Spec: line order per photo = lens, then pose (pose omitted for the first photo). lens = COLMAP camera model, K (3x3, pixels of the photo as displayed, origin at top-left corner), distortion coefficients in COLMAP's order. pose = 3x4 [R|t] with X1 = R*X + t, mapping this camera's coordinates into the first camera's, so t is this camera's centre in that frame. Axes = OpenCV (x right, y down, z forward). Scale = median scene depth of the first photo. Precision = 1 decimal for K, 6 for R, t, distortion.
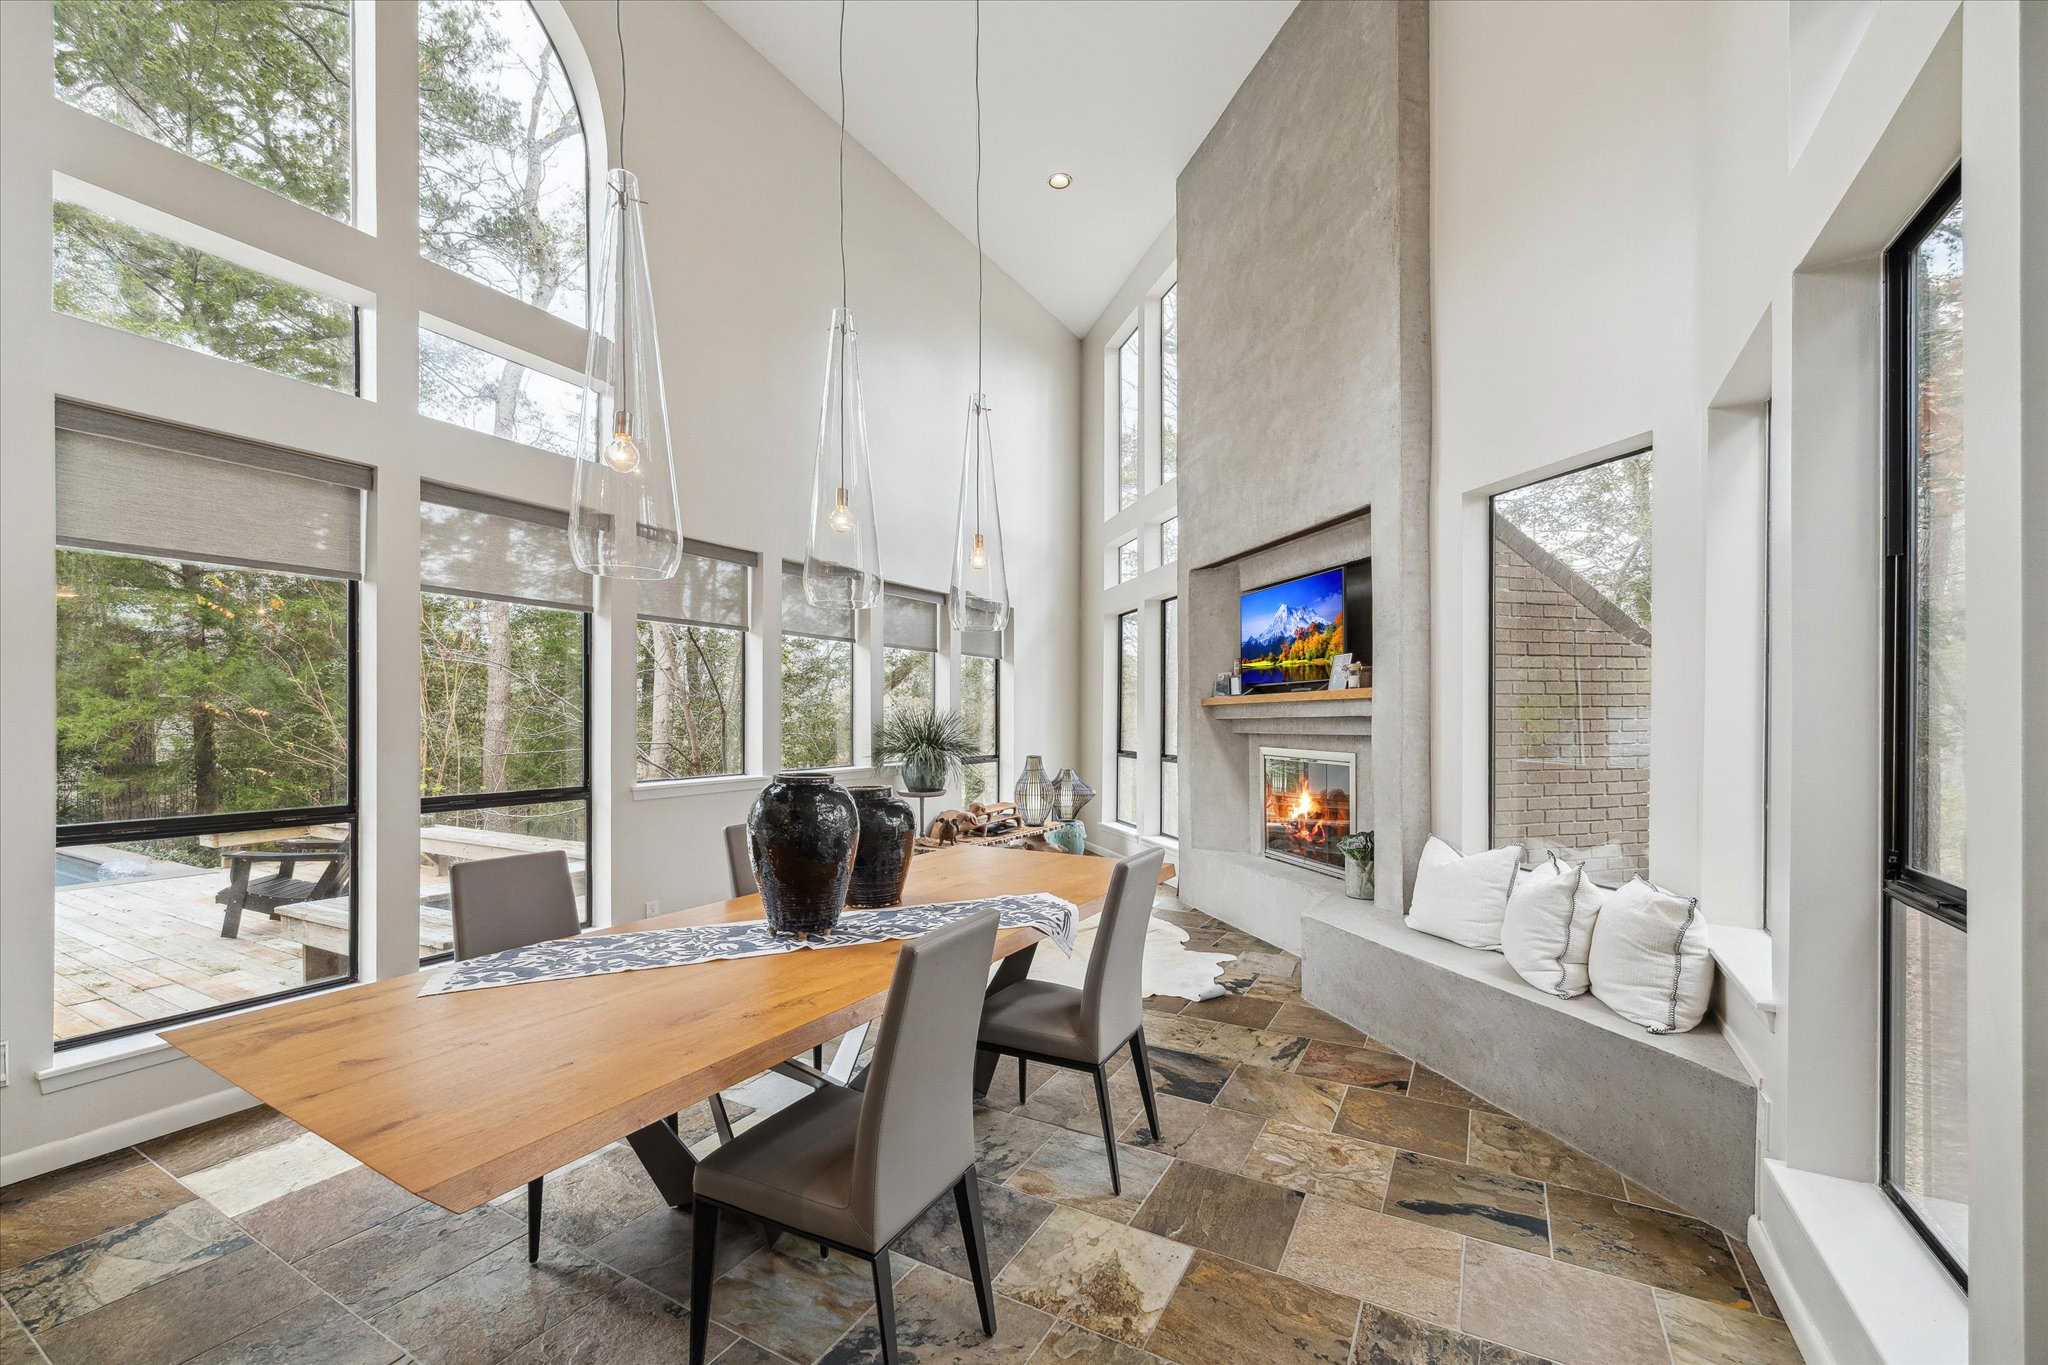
lens RADIAL K [[798.2, 0, 1034.2], [0, 798.2, 678.3], [0, 0, 1]] dist [0.000025, 0.000058]
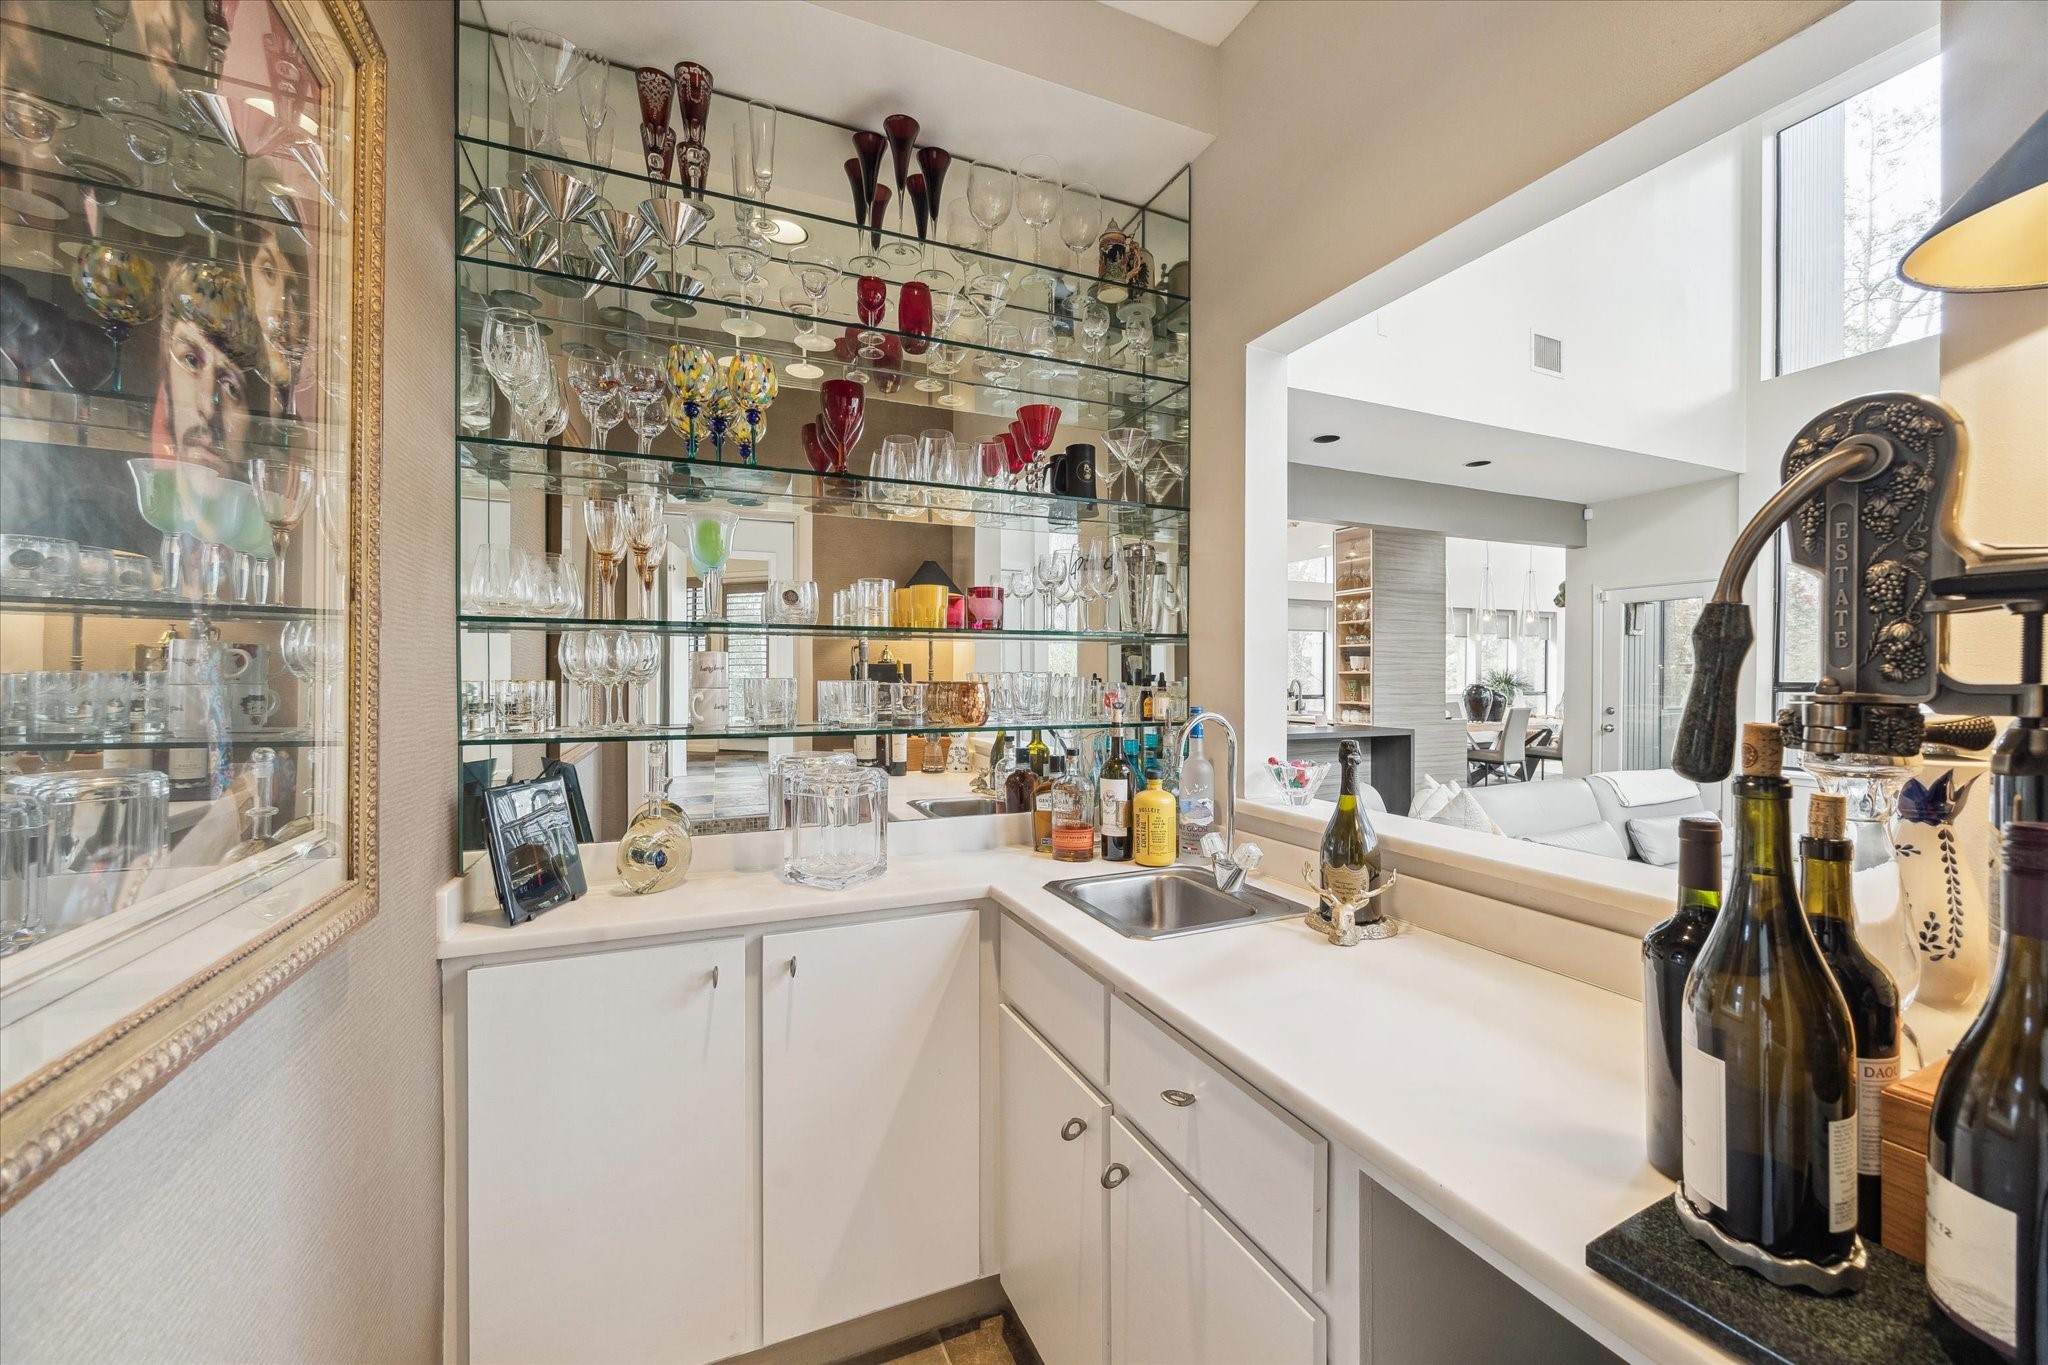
lens RADIAL K [[798.2, 0, 1034.2], [0, 798.2, 678.3], [0, 0, 1]] dist [0.000025, 0.000058]
pose [[0.802577, 0.007265, -0.596504, 0.124934], [0.025992, 0.998550, 0.047133, -0.061316], [0.595982, -0.053332, 0.801225, -1.406371]]
